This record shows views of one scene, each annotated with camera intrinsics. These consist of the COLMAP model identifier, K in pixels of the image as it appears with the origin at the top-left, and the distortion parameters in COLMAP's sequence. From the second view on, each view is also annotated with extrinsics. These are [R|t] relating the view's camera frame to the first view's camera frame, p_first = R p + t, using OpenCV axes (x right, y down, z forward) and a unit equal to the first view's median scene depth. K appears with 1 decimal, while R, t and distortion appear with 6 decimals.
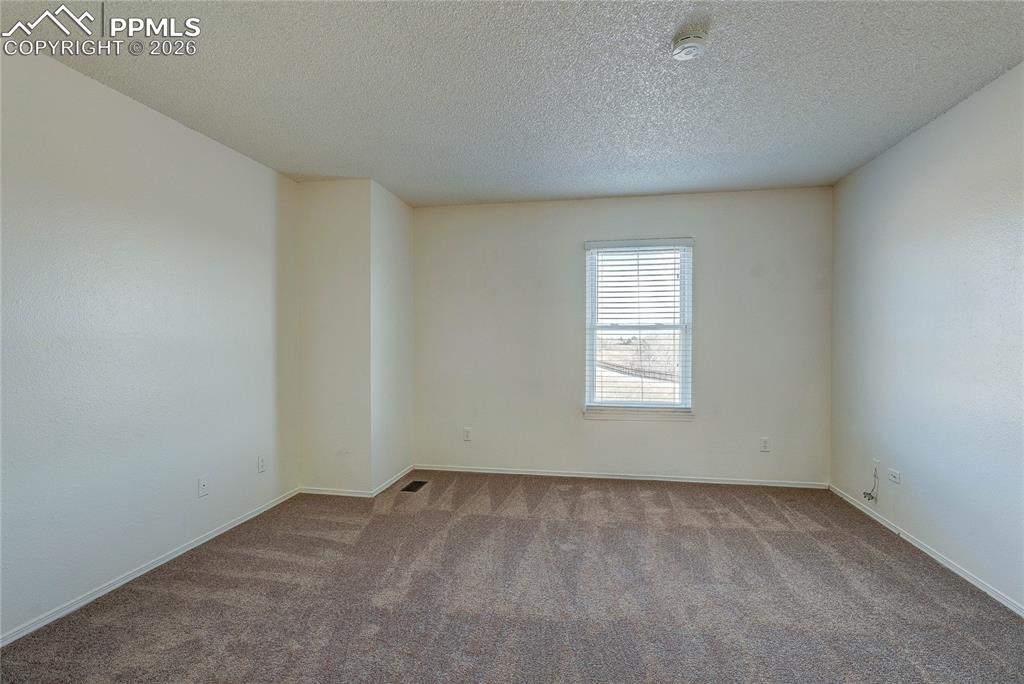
lens RADIAL K [[484.2, 0, 520.2], [0, 484.2, 340.4], [0, 0, 1]] dist [-0.010435, 0.003112]
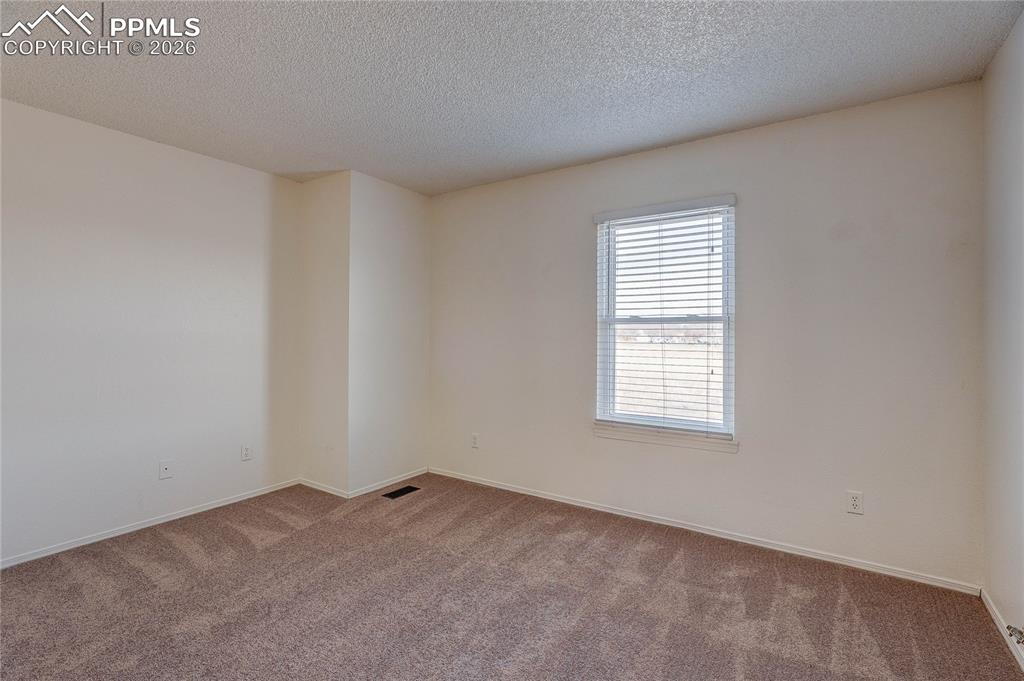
lens RADIAL K [[484.2, 0, 477.4], [0, 484.2, 325.9], [0, 0, 1]] dist [-0.010435, 0.003112]
pose [[0.914558, -0.001470, -0.404453, 0.310670], [-0.005904, 0.999838, -0.016984, -0.003926], [0.404412, 0.017920, 0.914401, 0.213342]]
